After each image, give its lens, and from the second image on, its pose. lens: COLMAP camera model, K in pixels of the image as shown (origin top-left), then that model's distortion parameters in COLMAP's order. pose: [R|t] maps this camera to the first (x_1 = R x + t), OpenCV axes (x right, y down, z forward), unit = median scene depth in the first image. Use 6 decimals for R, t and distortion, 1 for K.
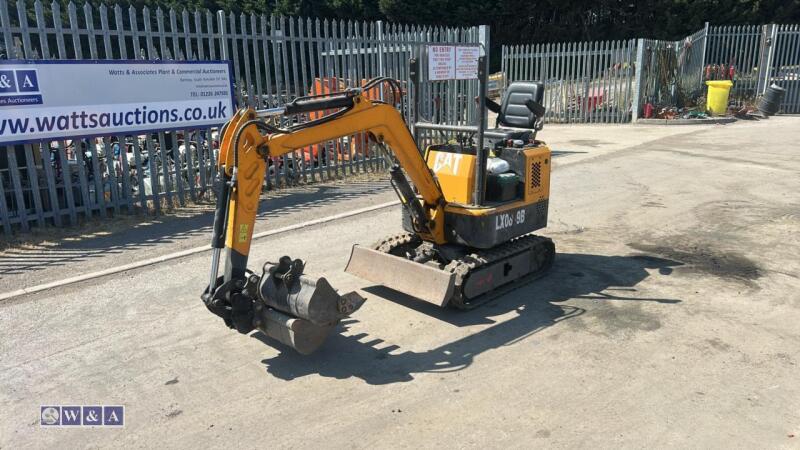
lens RADIAL K [[575.4, 0, 397.0], [0, 575.4, 229.5], [0, 0, 1]] dist [0.043051, -0.042829]
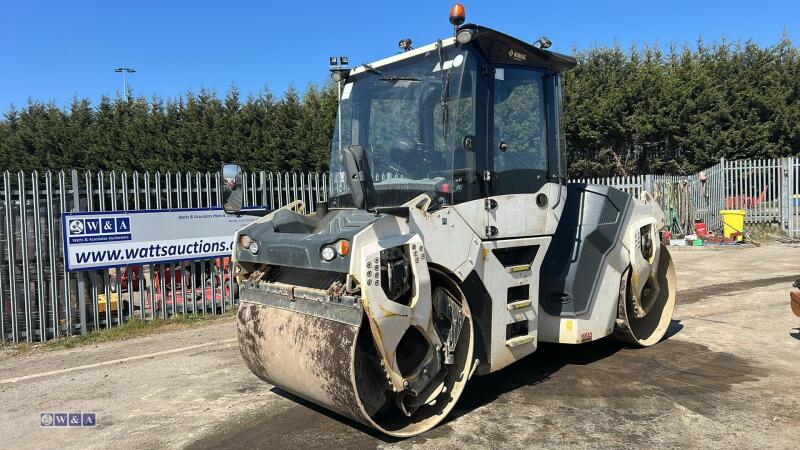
lens RADIAL K [[575.4, 0, 401.1], [0, 575.4, 227.2], [0, 0, 1]] dist [0.043051, -0.042829]
pose [[0.992813, -0.011983, -0.119078, 0.196901], [-0.014520, 0.975564, -0.219233, 0.050866], [0.118796, 0.219387, 0.968379, -0.278213]]
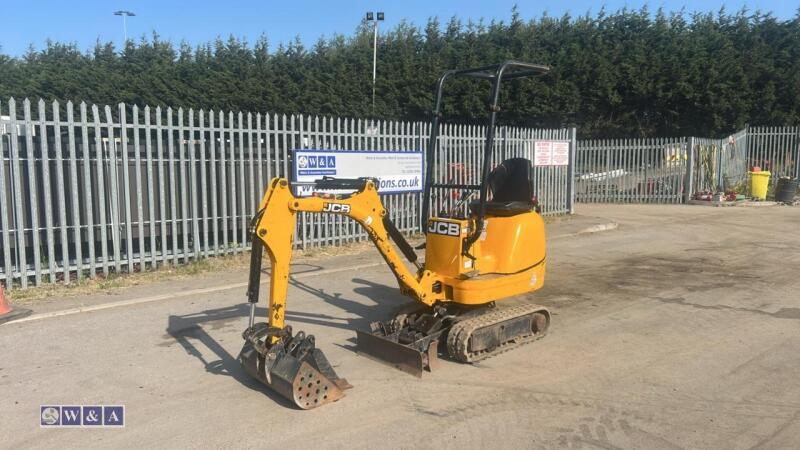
lens RADIAL K [[575.4, 0, 396.6], [0, 575.4, 224.6], [0, 0, 1]] dist [0.043051, -0.042829]
pose [[0.996488, 0.024991, -0.079920, -0.247105], [-0.036974, 0.987663, -0.152167, 0.165032], [0.075131, 0.154588, 0.985118, -0.584998]]
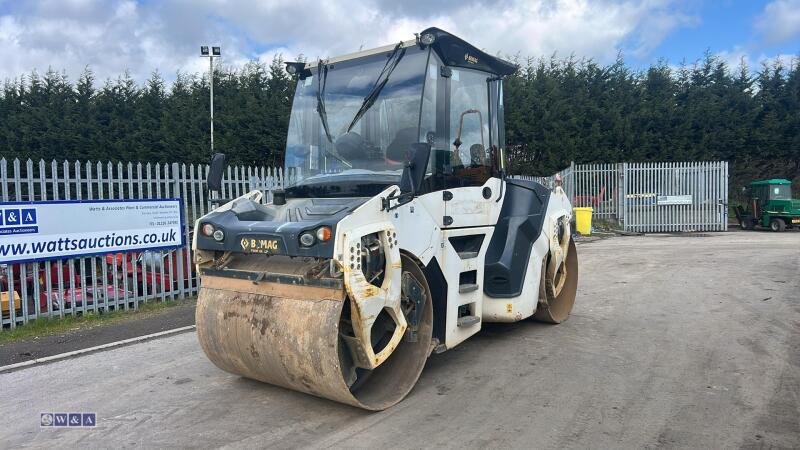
lens RADIAL K [[575.4, 0, 398.8], [0, 575.4, 223.9], [0, 0, 1]] dist [0.043051, -0.042829]
pose [[0.992779, -0.012741, 0.119281, 0.050777], [0.038695, 0.975205, -0.217896, 0.077325], [-0.113547, 0.220938, 0.968655, -0.348378]]
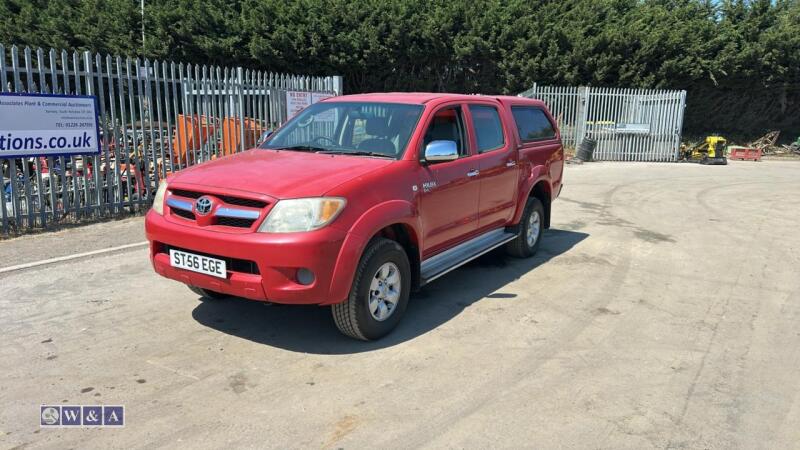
lens RADIAL K [[575.4, 0, 397.7], [0, 575.4, 229.5], [0, 0, 1]] dist [0.043051, -0.042829]
pose [[0.977961, -0.001409, 0.208784, 0.046816], [0.016206, 0.997473, -0.069175, 0.052080], [-0.208159, 0.071034, 0.975512, -0.197014]]
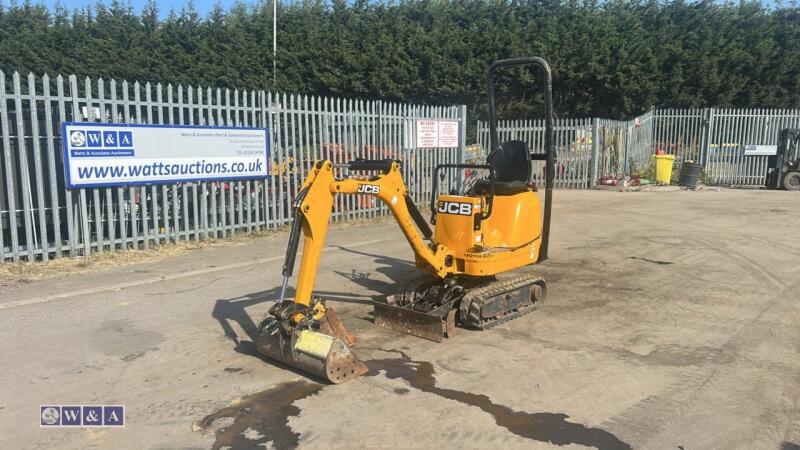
lens RADIAL K [[575.4, 0, 398.5], [0, 575.4, 227.6], [0, 0, 1]] dist [0.043051, -0.042829]
pose [[0.999132, 0.017413, 0.037846, -0.042245], [-0.012773, 0.992744, -0.119569, 0.086288], [-0.039653, 0.118982, 0.992104, -0.286093]]
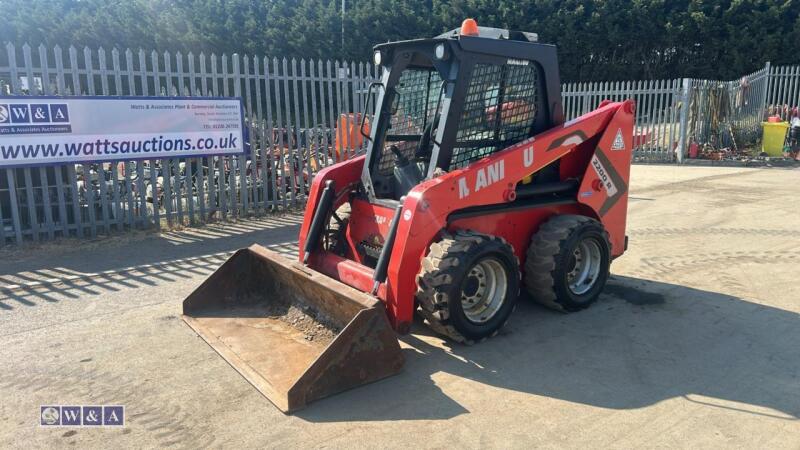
lens RADIAL K [[575.4, 0, 398.0], [0, 575.4, 229.2], [0, 0, 1]] dist [0.043051, -0.042829]
pose [[0.990570, 0.040673, -0.130831, 0.182553], [-0.048157, 0.997348, -0.054560, 0.010863], [0.128265, 0.060346, 0.989902, -0.062881]]
